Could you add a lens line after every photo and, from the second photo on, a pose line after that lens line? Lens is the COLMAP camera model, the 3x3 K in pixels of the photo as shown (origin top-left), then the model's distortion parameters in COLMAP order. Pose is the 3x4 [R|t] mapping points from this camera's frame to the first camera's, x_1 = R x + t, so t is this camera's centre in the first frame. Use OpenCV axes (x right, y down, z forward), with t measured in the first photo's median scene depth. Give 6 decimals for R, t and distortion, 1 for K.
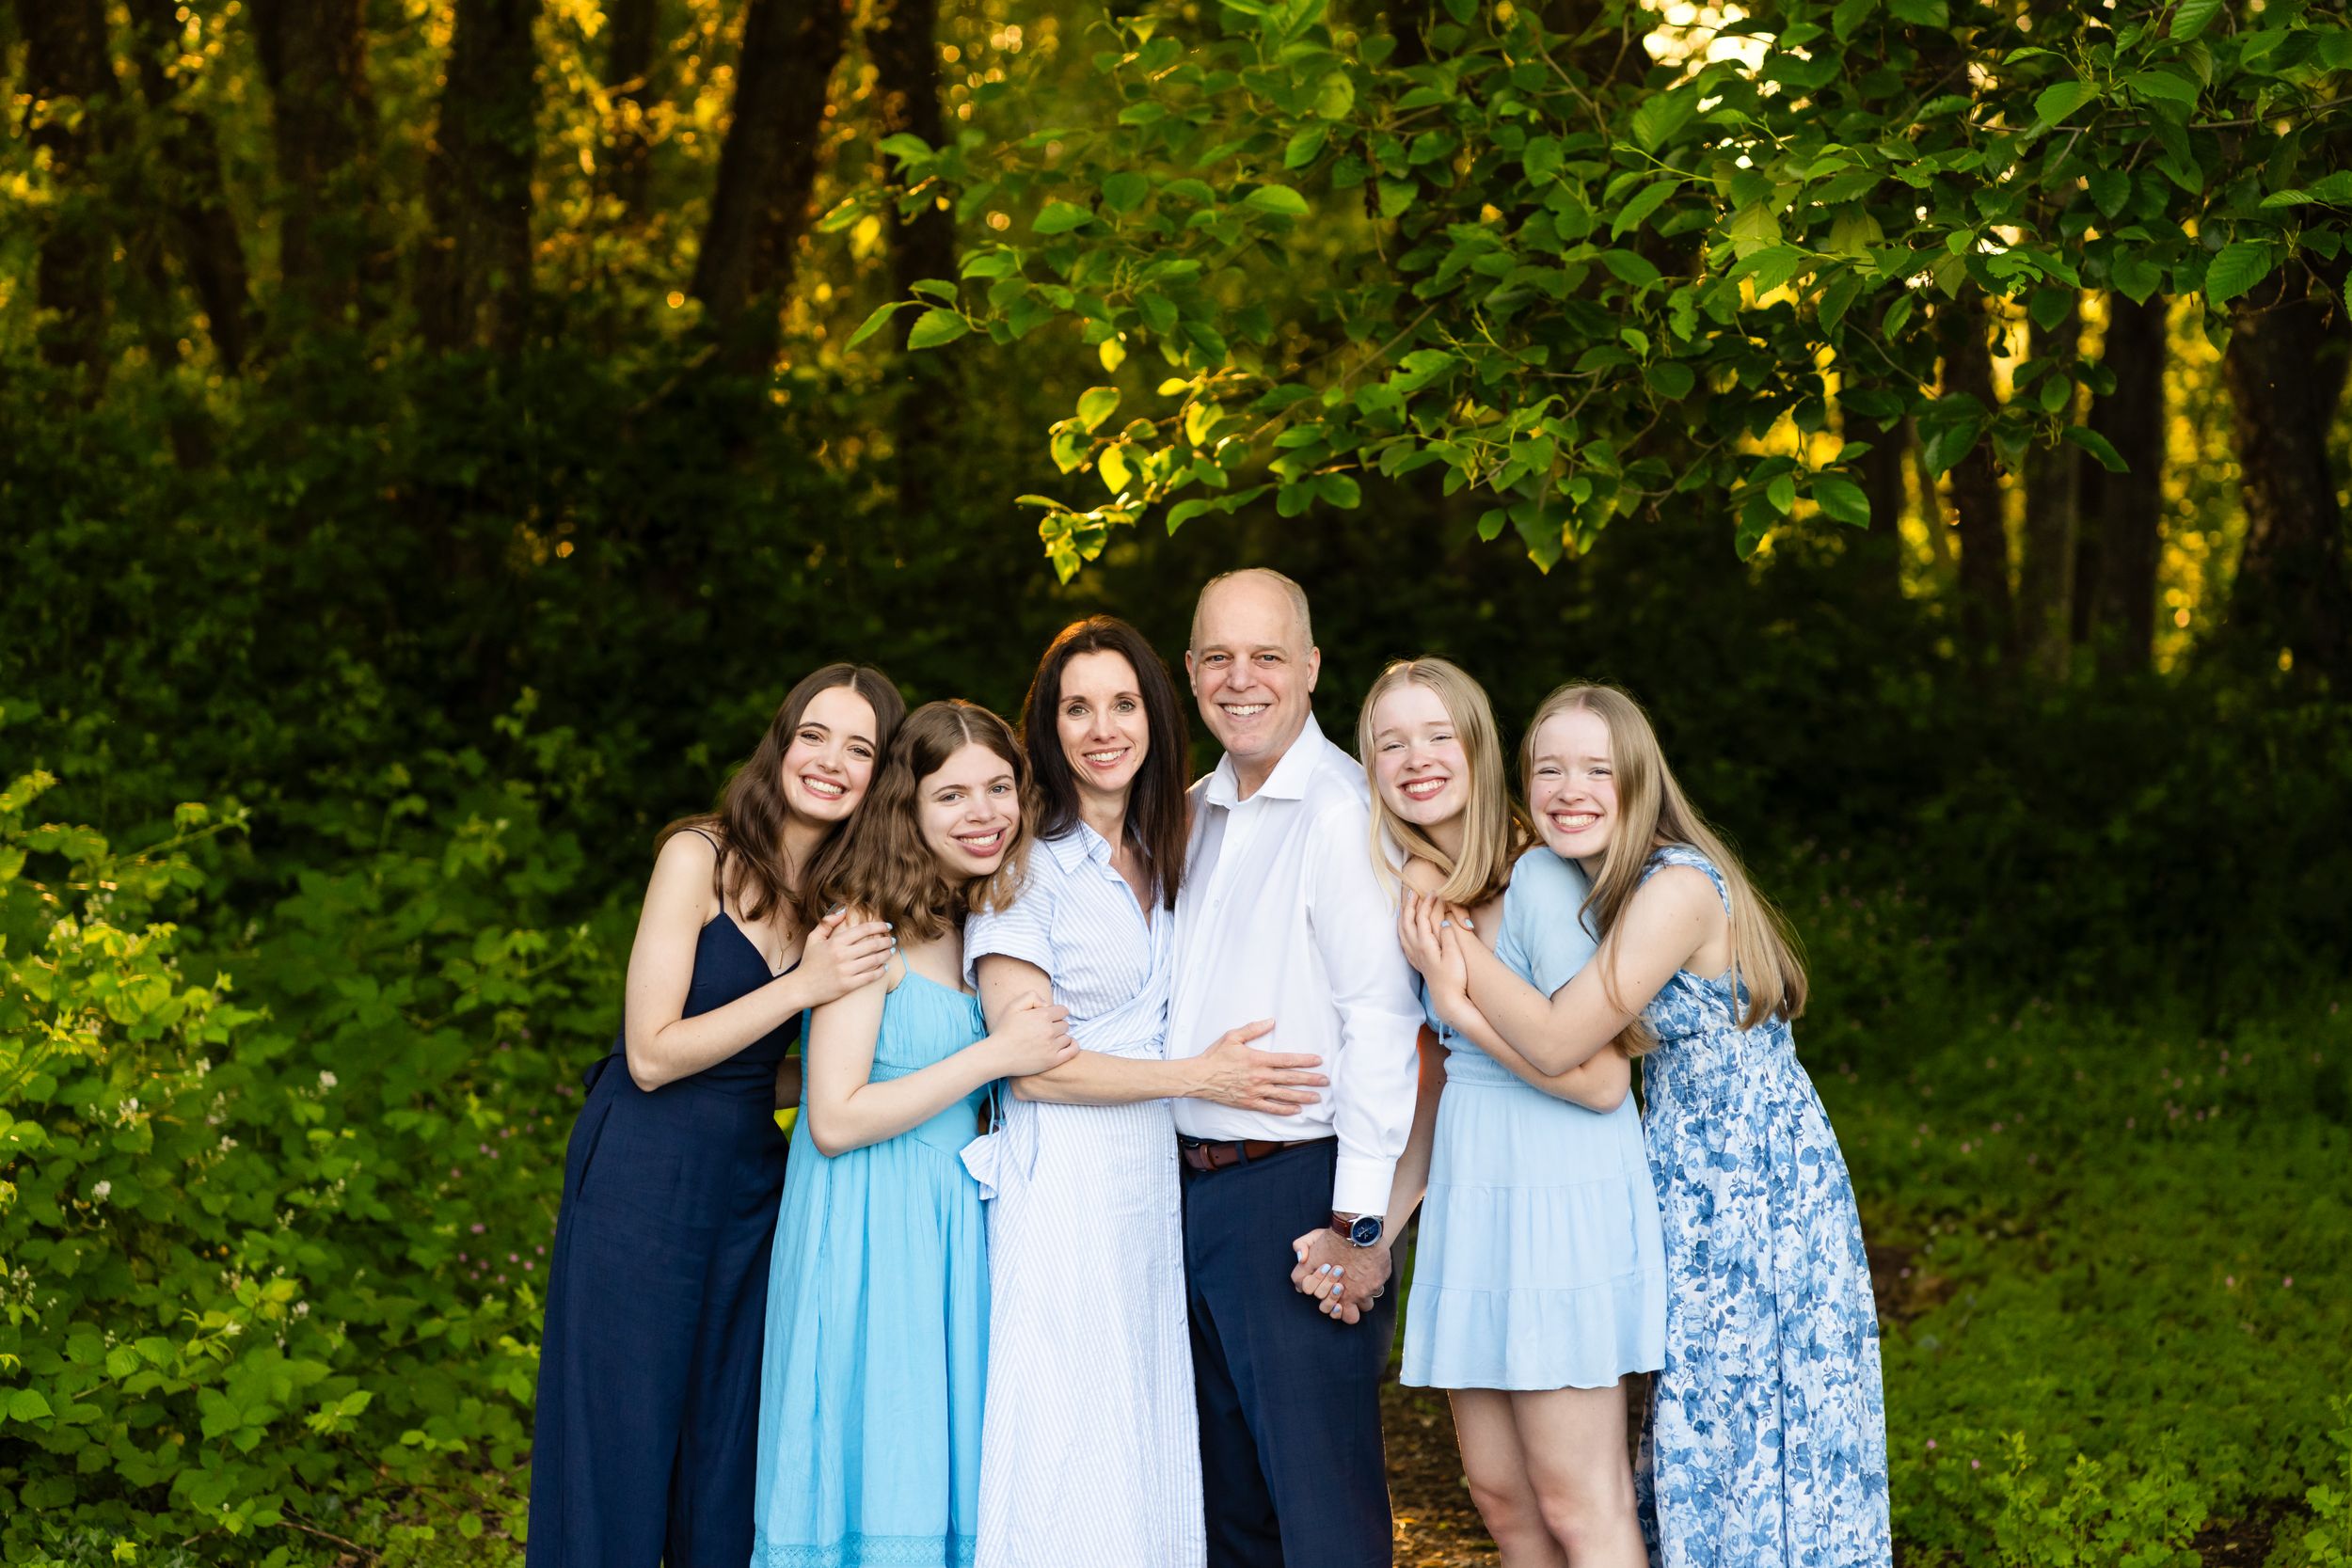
lens RADIAL K [[5870.7, 0, 1180.4], [0, 5870.7, 794.8], [0, 0, 1]] dist [0.343575, 0.000000]
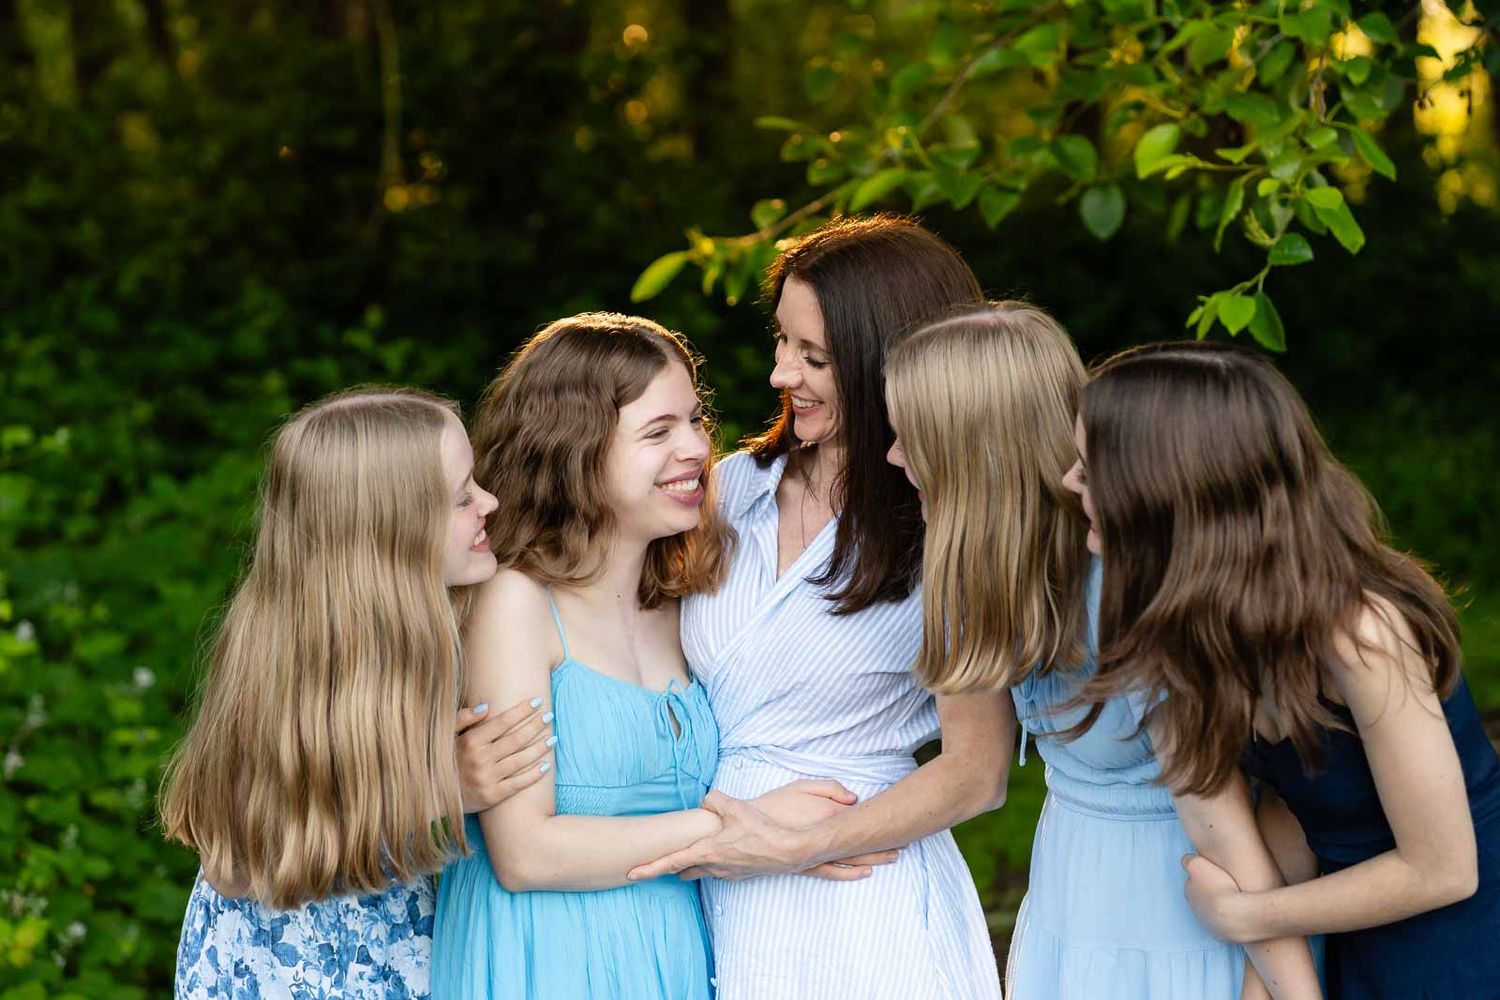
lens RADIAL K [[3744.4, 0, 750.1], [0, 3744.4, 499.7], [0, 0, 1]] dist [0.343575, 0.000000]
pose [[0.998648, -0.030284, -0.042244, -0.004898], [0.031817, 0.998842, 0.036093, -0.008777], [0.041102, -0.037389, 0.998455, 0.485552]]
